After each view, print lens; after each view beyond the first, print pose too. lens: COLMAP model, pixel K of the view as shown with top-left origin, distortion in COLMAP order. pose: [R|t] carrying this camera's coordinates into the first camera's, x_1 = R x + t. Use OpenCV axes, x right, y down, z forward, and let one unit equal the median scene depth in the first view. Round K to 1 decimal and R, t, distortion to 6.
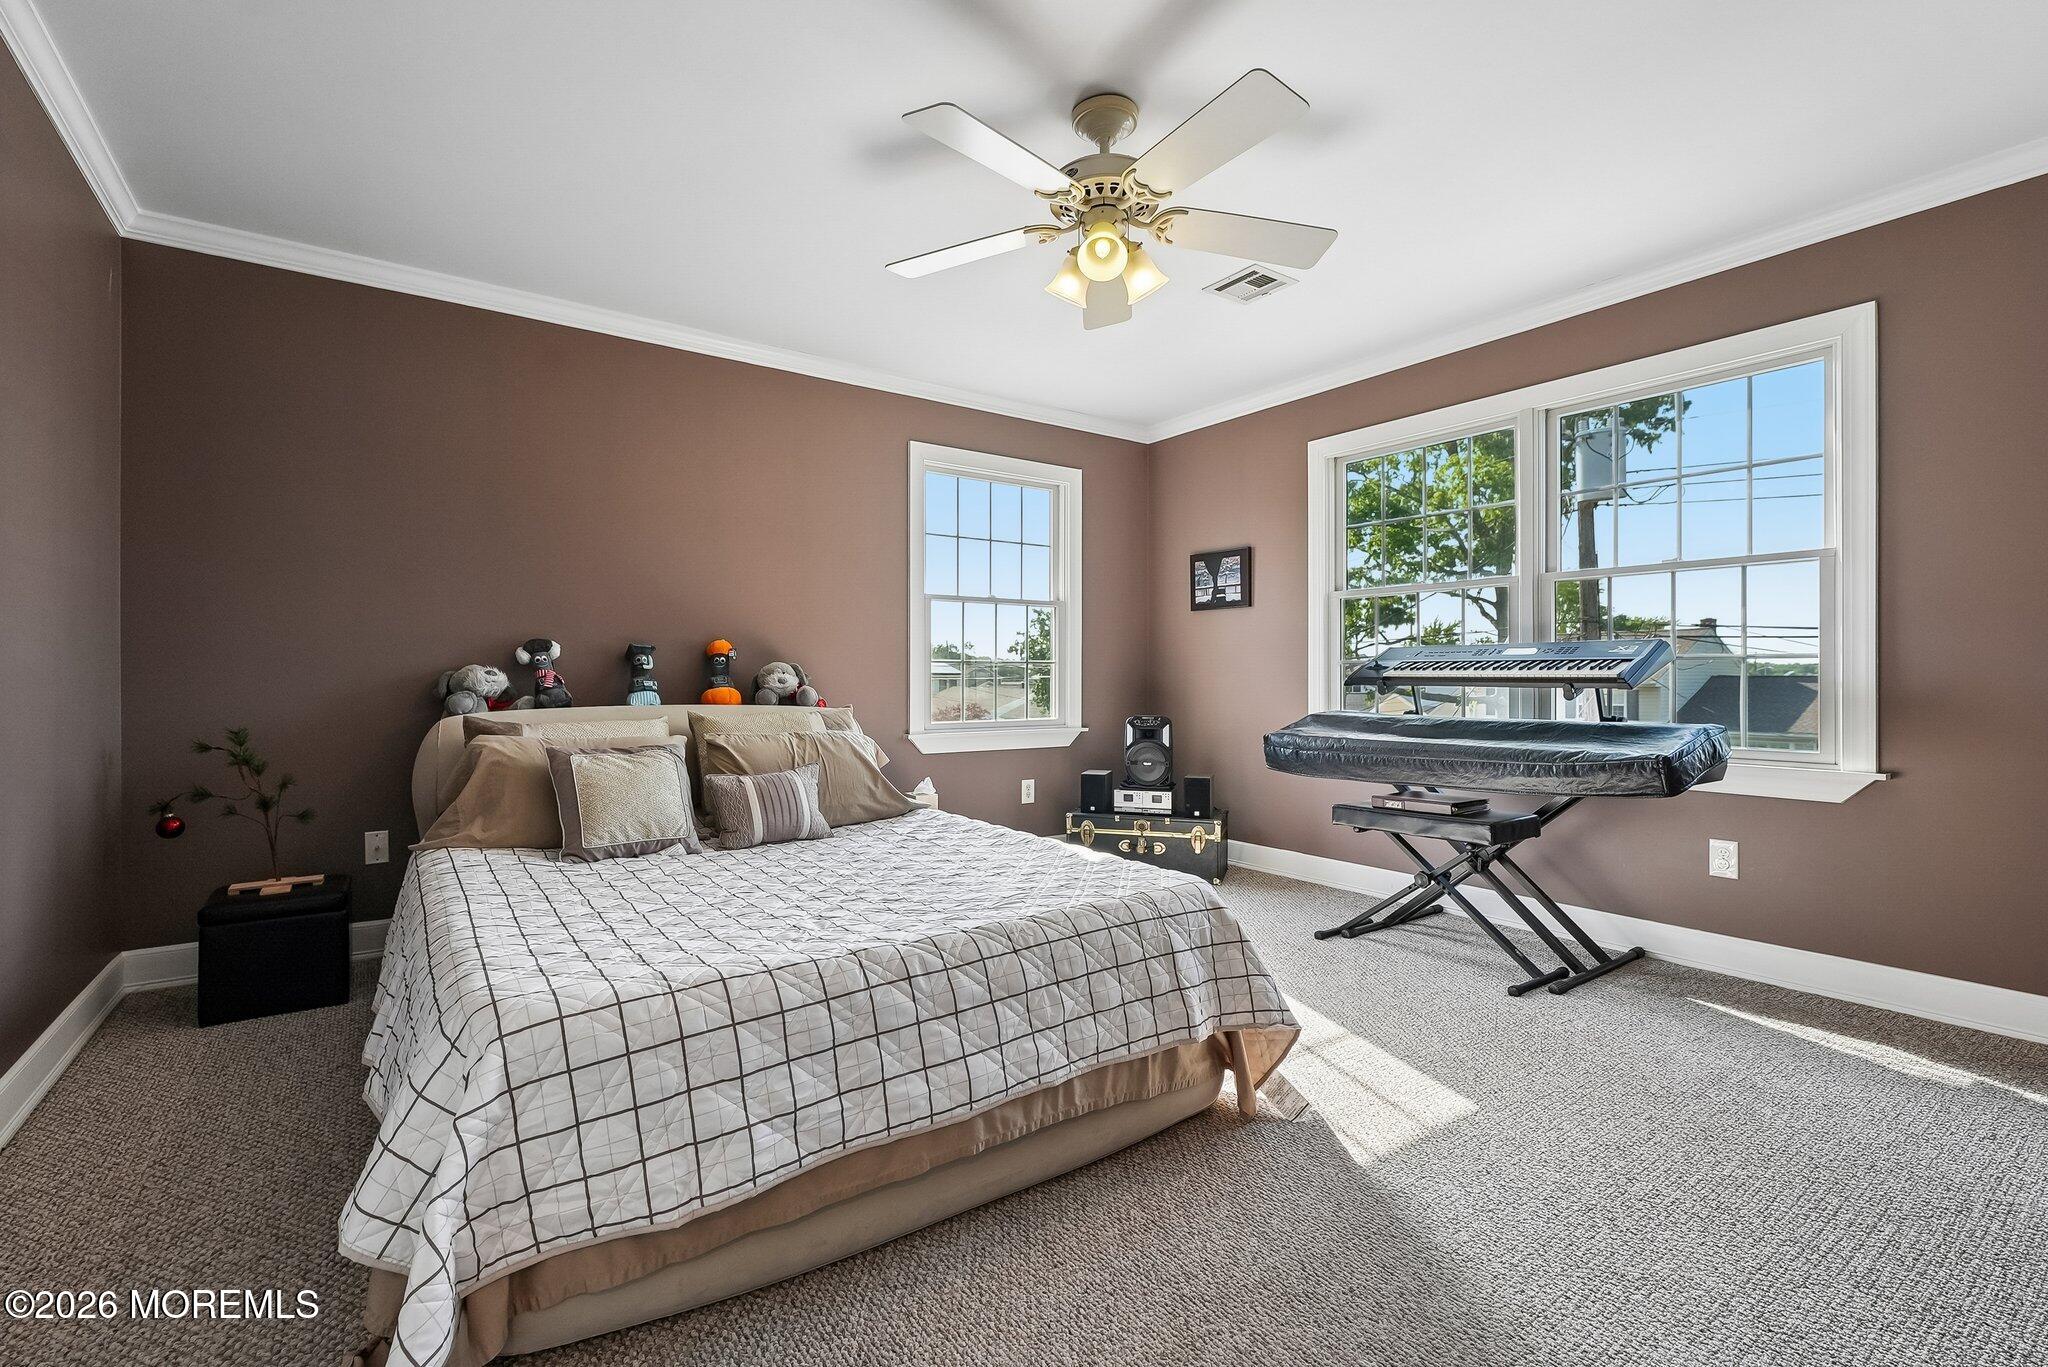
lens RADIAL K [[895.2, 0, 1015.5], [0, 895.2, 680.0], [0, 0, 1]] dist [-0.000789, -0.000260]
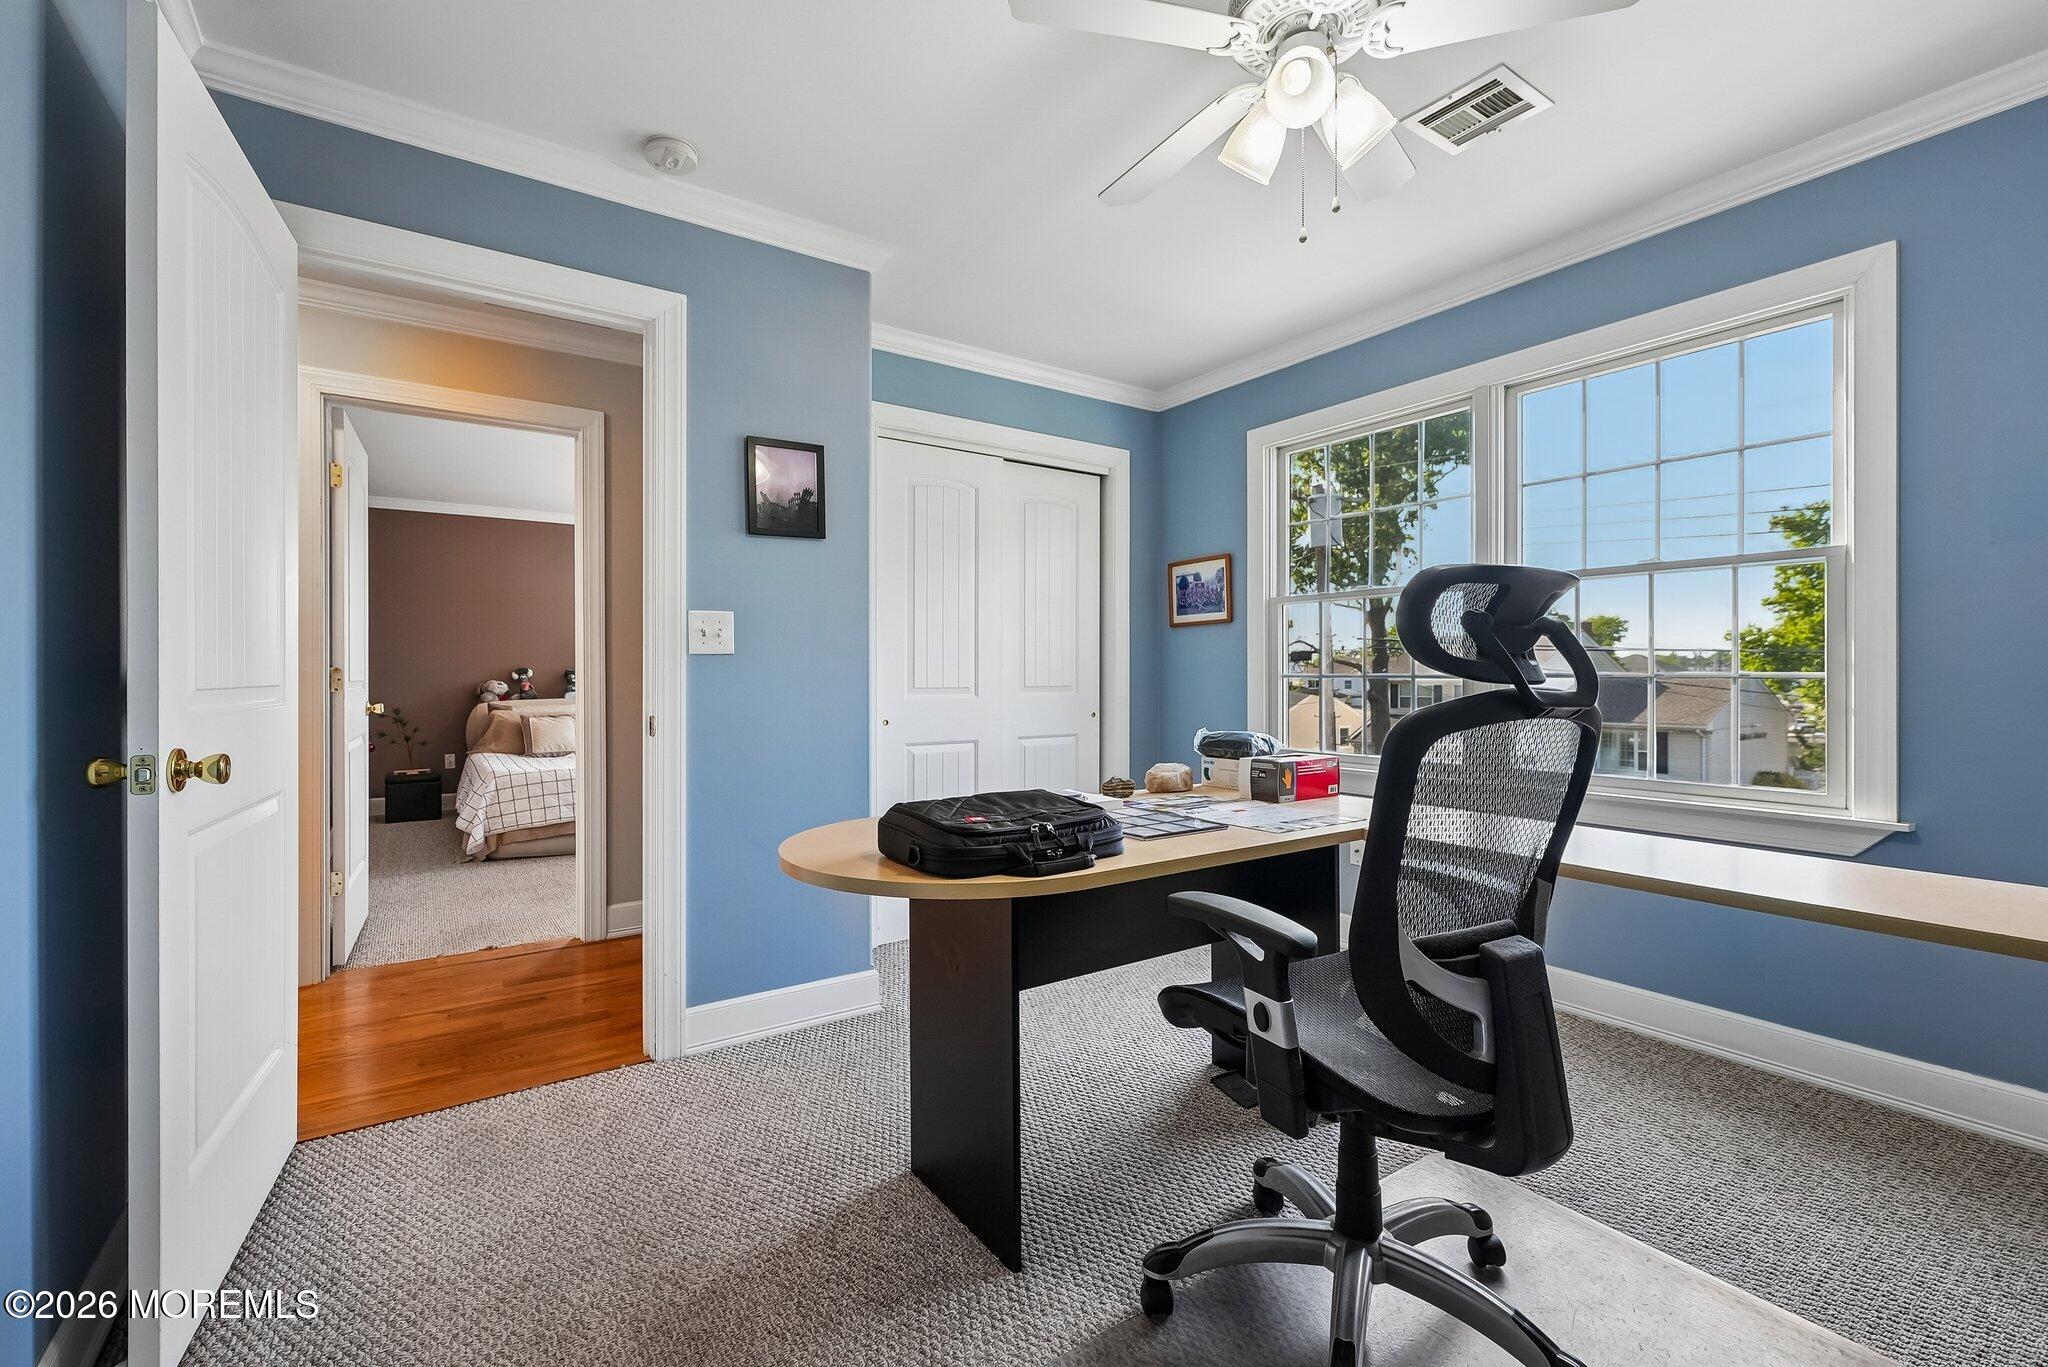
lens RADIAL K [[895.2, 0, 1029.9], [0, 895.2, 680.7], [0, 0, 1]] dist [-0.000789, -0.000260]
pose [[0.999888, -0.003527, -0.014543, 0.844977], [0.003577, 0.999988, 0.003453, -0.021134], [0.014531, -0.003505, 0.999888, -1.334800]]
